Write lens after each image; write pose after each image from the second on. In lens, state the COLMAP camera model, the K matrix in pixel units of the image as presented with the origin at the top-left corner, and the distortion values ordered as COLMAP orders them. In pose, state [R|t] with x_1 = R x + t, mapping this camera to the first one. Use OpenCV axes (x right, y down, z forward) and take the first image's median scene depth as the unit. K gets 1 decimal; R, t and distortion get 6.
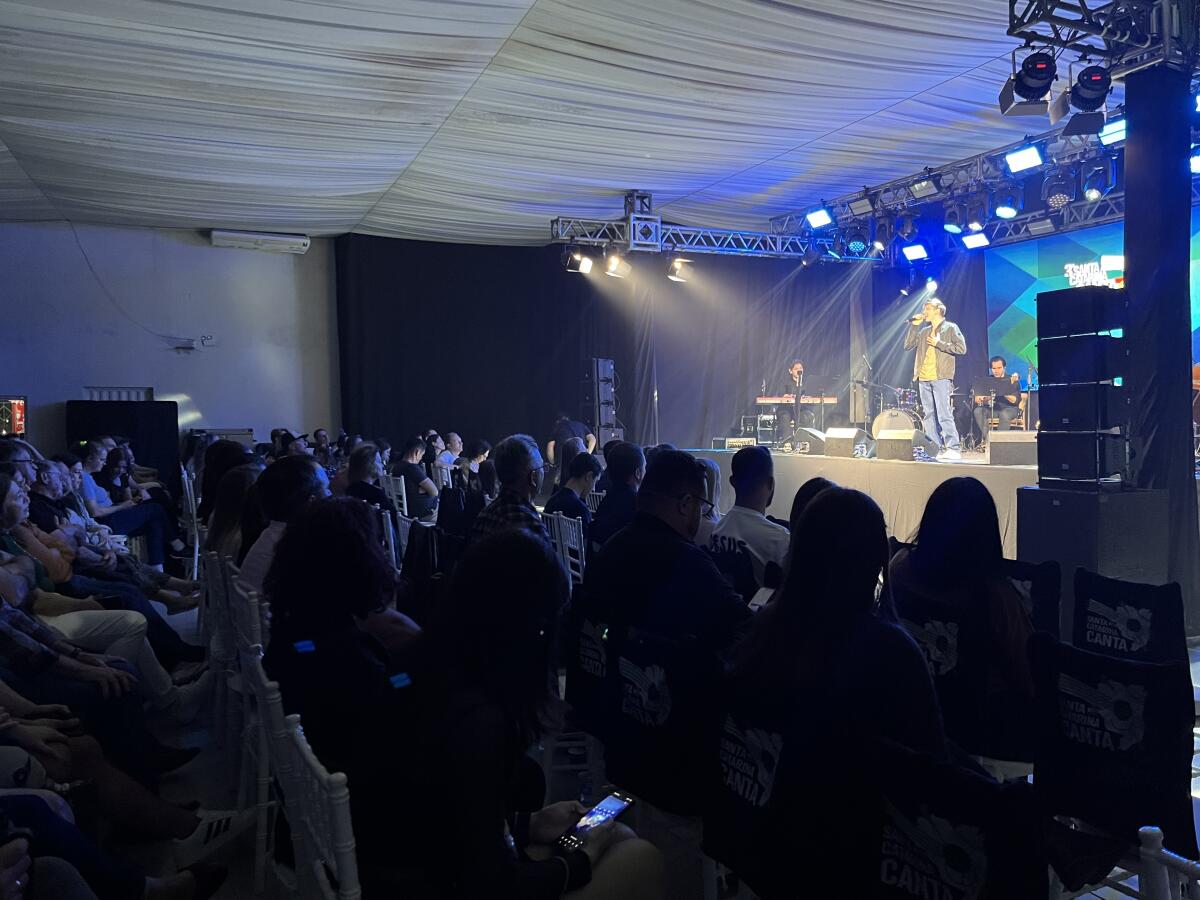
lens RADIAL K [[952.3, 0, 603.8], [0, 952.3, 446.5], [0, 0, 1]] dist [0.053060, -0.065120]
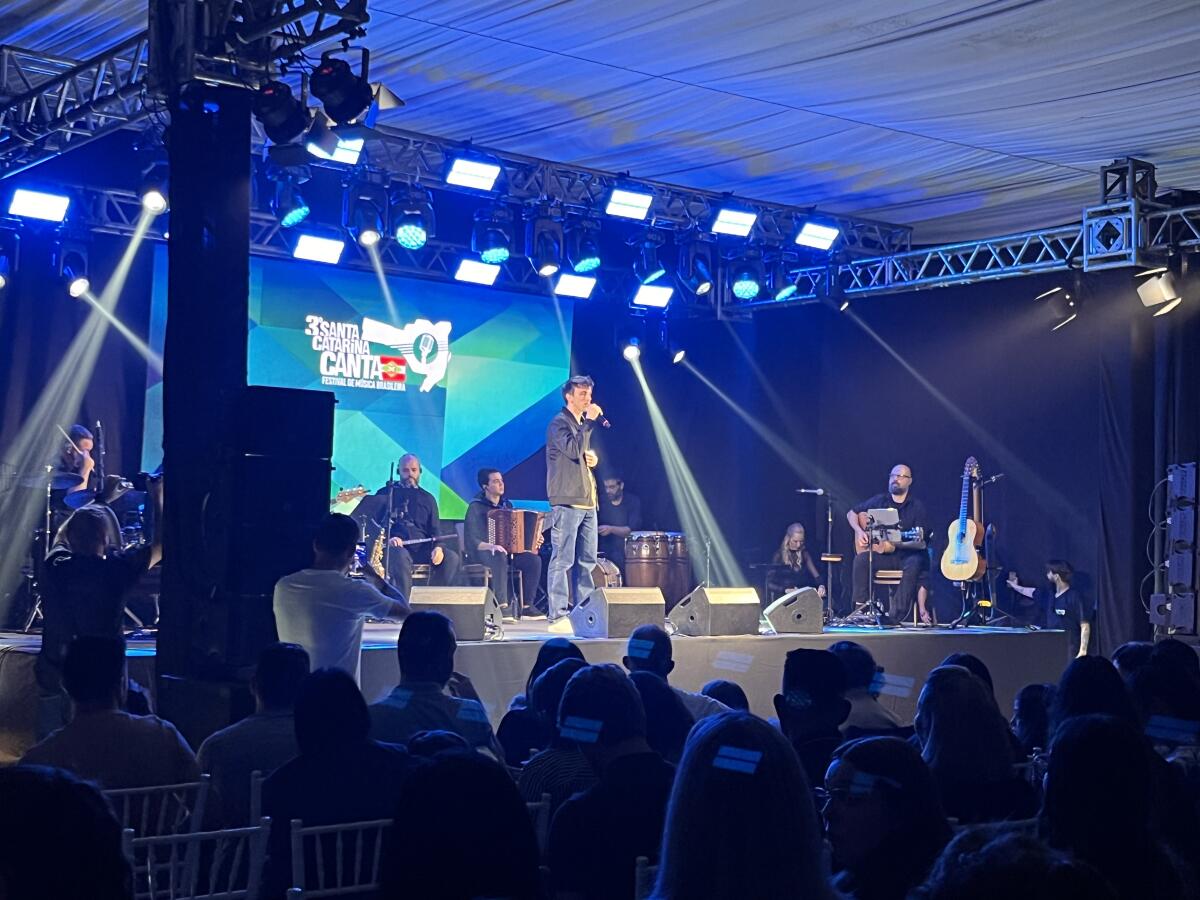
lens RADIAL K [[1726.7, 0, 622.7], [0, 1726.7, 441.3], [0, 0, 1]] dist [0.088334, 0.000000]
pose [[-0.247710, 0.061612, 0.966873, -0.624080], [0.013304, 0.998098, -0.060193, -0.036825], [-0.968743, -0.002047, -0.248058, 1.047063]]
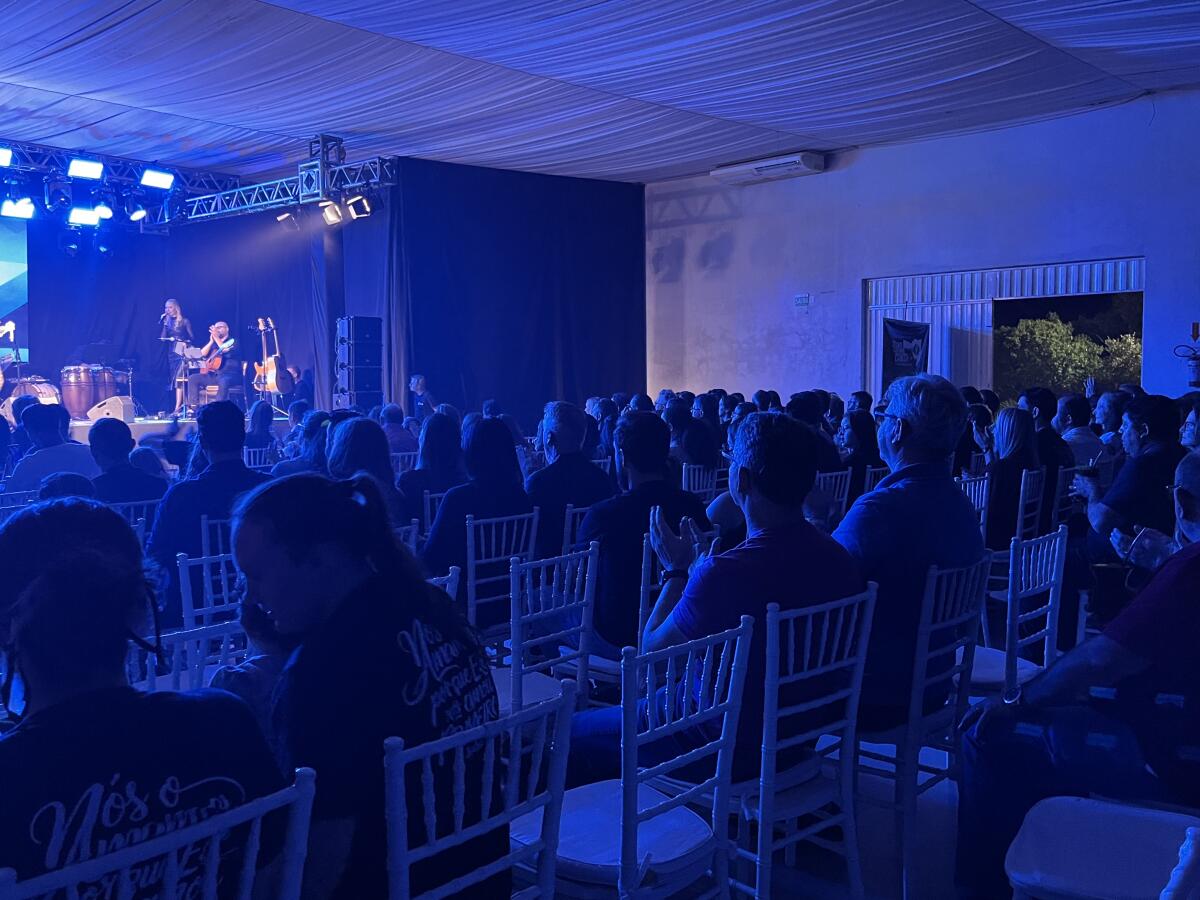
lens RADIAL K [[1050.9, 0, 601.1], [0, 1050.9, 458.2], [0, 0, 1]] dist [0.004515, 0.004332]
pose [[-0.430960, -0.054165, 0.900744, -0.782538], [0.037621, 0.996251, 0.077908, -0.013836], [-0.901586, 0.067462, -0.427307, 0.720771]]
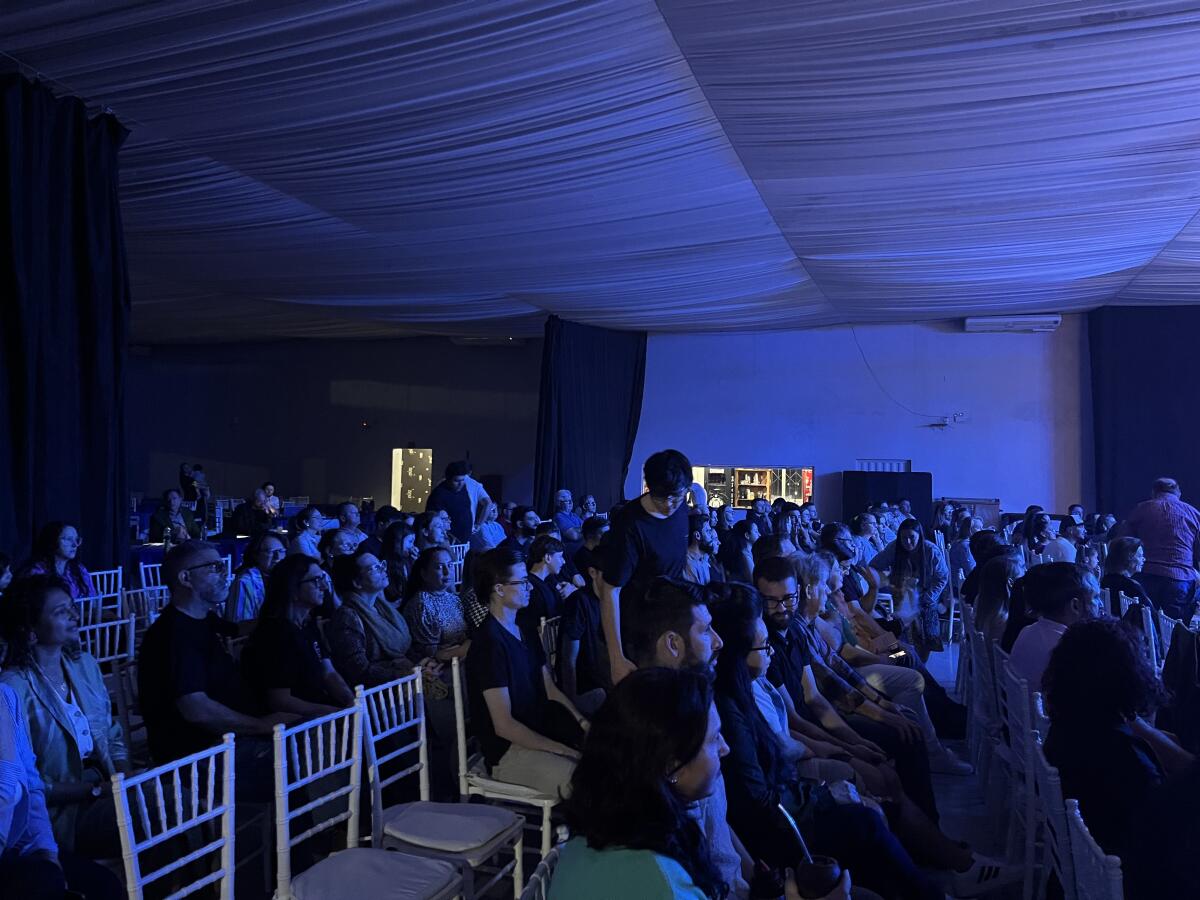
lens RADIAL K [[904.5, 0, 610.6], [0, 904.5, 444.7], [0, 0, 1]] dist [0.049617, -0.056527]
pose [[0.731978, -0.003295, -0.681321, 0.007198], [-0.042191, 0.997850, -0.050154, -0.013684], [0.680021, 0.065457, 0.730265, -0.044101]]
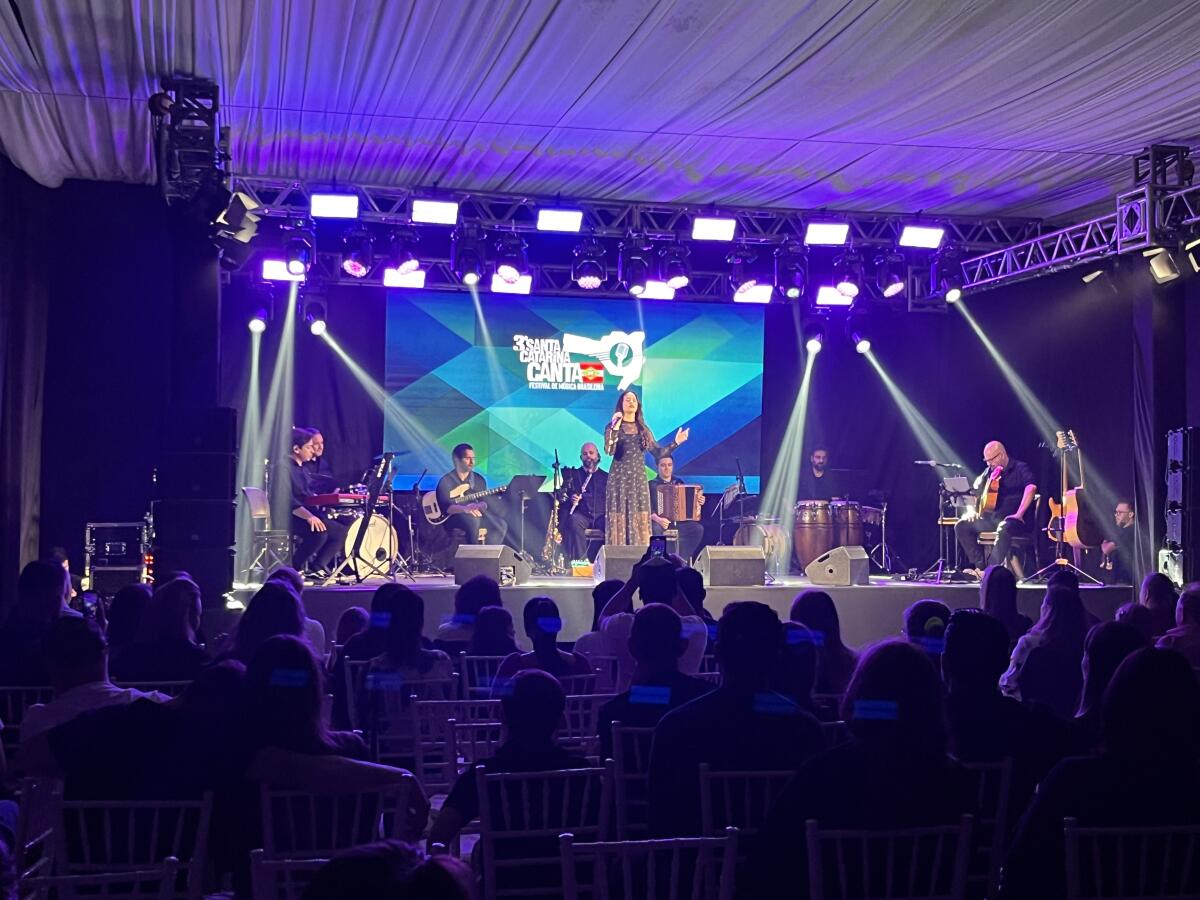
lens RADIAL K [[1618.6, 0, 595.1], [0, 1618.6, 458.1], [0, 0, 1]] dist [0.043458, 0.000000]
pose [[0.203520, 0.040241, 0.978243, -0.781630], [0.021147, 0.998741, -0.045484, -0.025005], [-0.978842, 0.029944, 0.202413, 0.647930]]
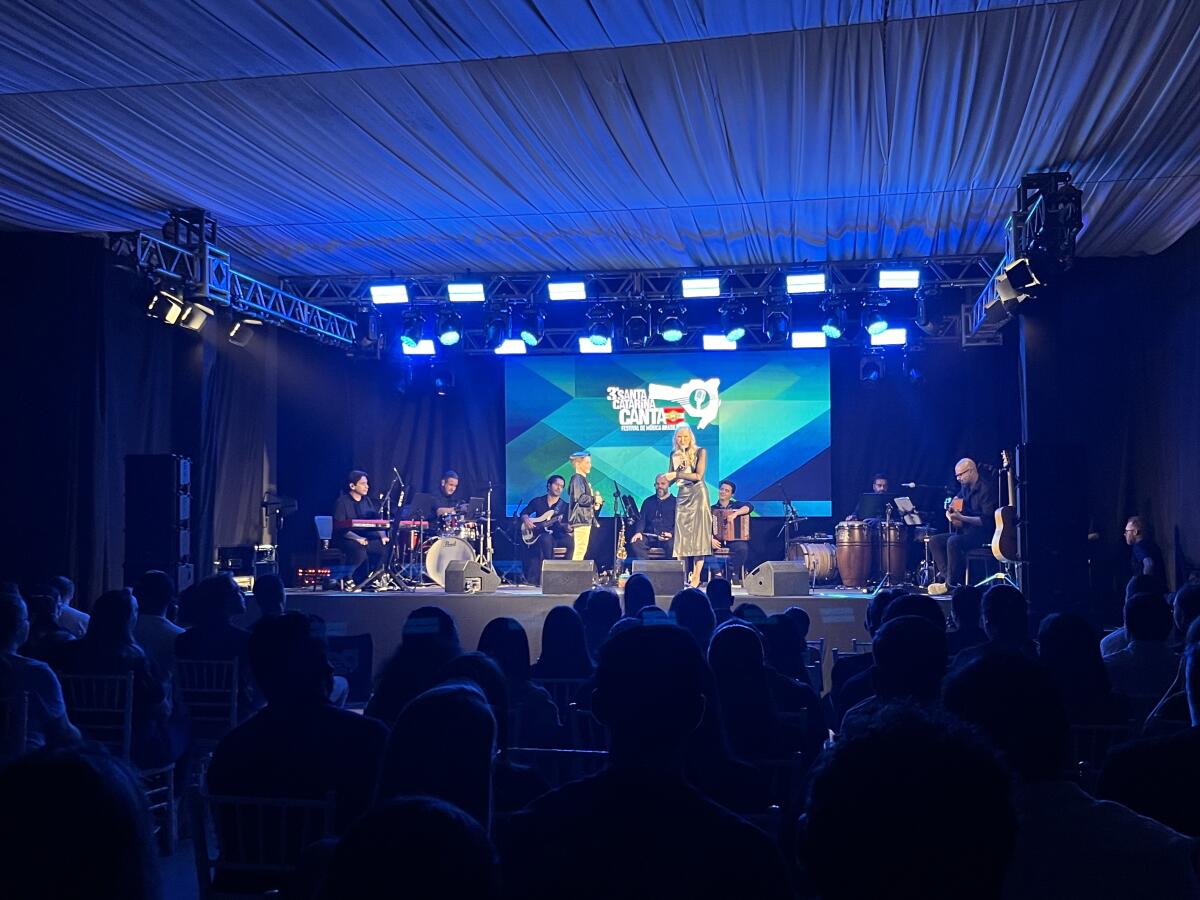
lens RADIAL K [[1356.6, 0, 604.6], [0, 1356.6, 454.5], [0, 0, 1]] dist [0.066056, 0.000000]
pose [[0.571516, 0.058089, 0.818532, -0.599575], [0.021795, 0.996065, -0.085906, -0.006827], [-0.820301, 0.066936, 0.568001, 0.235770]]
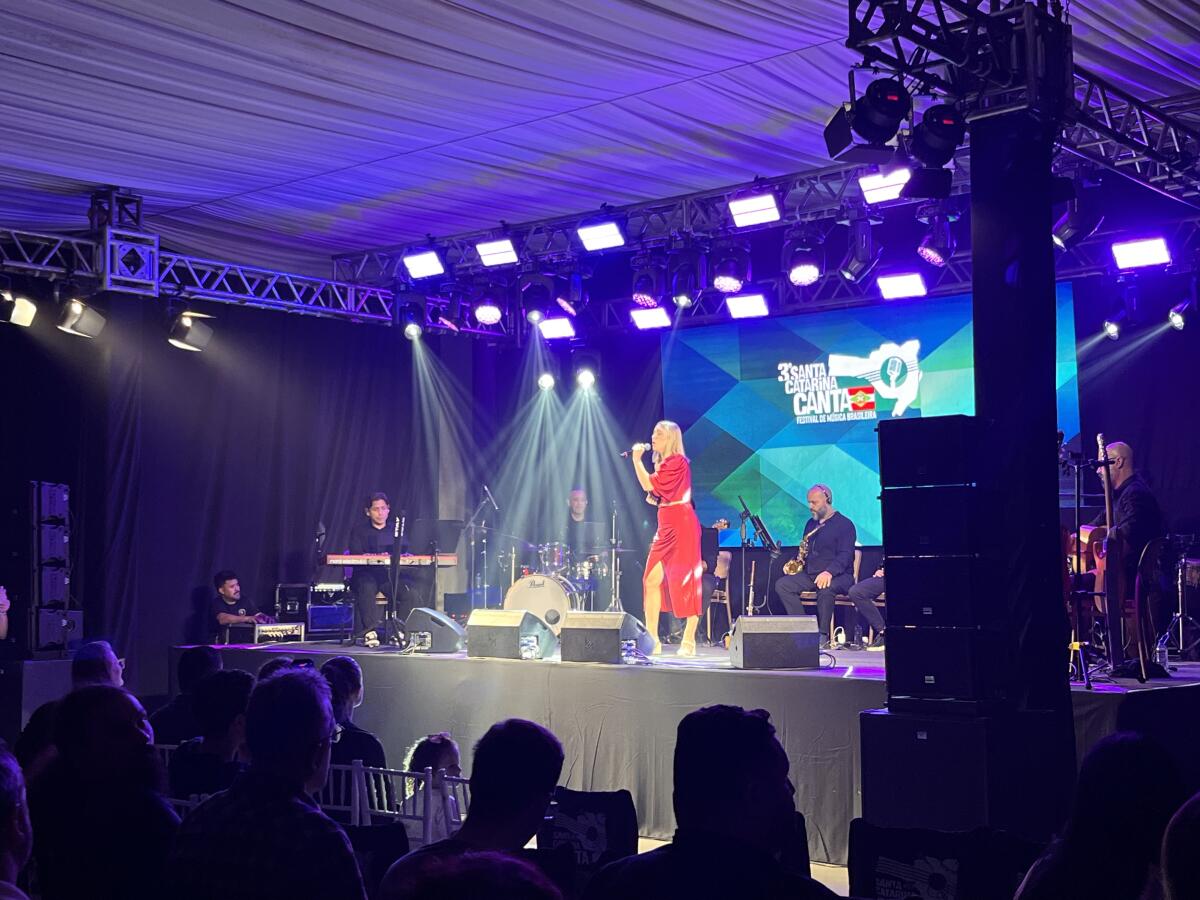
lens RADIAL K [[1609.2, 0, 608.5], [0, 1609.2, 448.3], [0, 0, 1]] dist [0.046129, 0.000000]
pose [[0.908708, 0.034422, 0.416012, -0.096442], [0.010016, 0.994509, -0.104167, -0.011940], [-0.417313, 0.098824, 0.903373, 0.028687]]
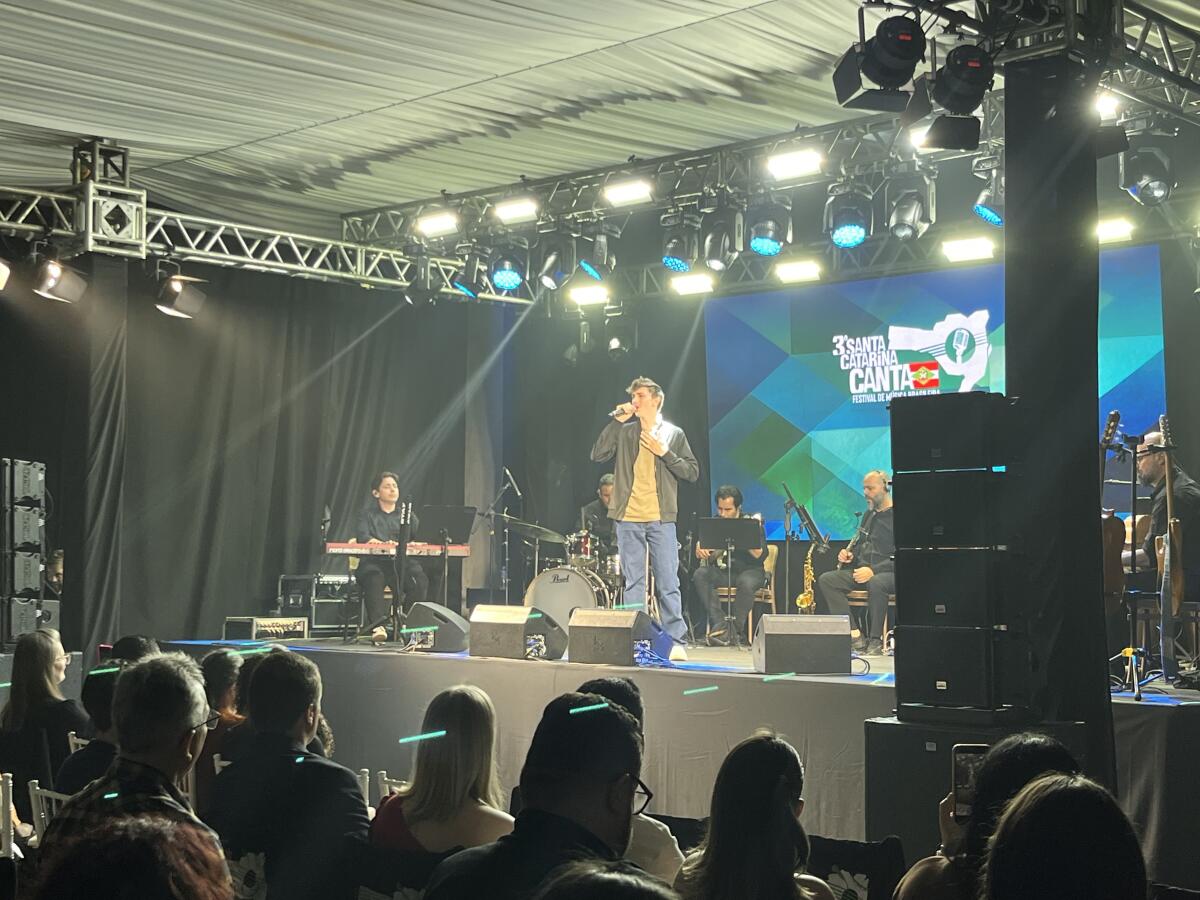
lens RADIAL K [[1799.7, 0, 602.6], [0, 1799.7, 445.0], [0, 0, 1]] dist [0.053764, 0.000000]
pose [[0.929166, 0.039621, 0.367533, -0.068219], [-0.004110, 0.995285, -0.096904, -0.009180], [-0.369640, 0.088529, 0.924948, 0.007986]]
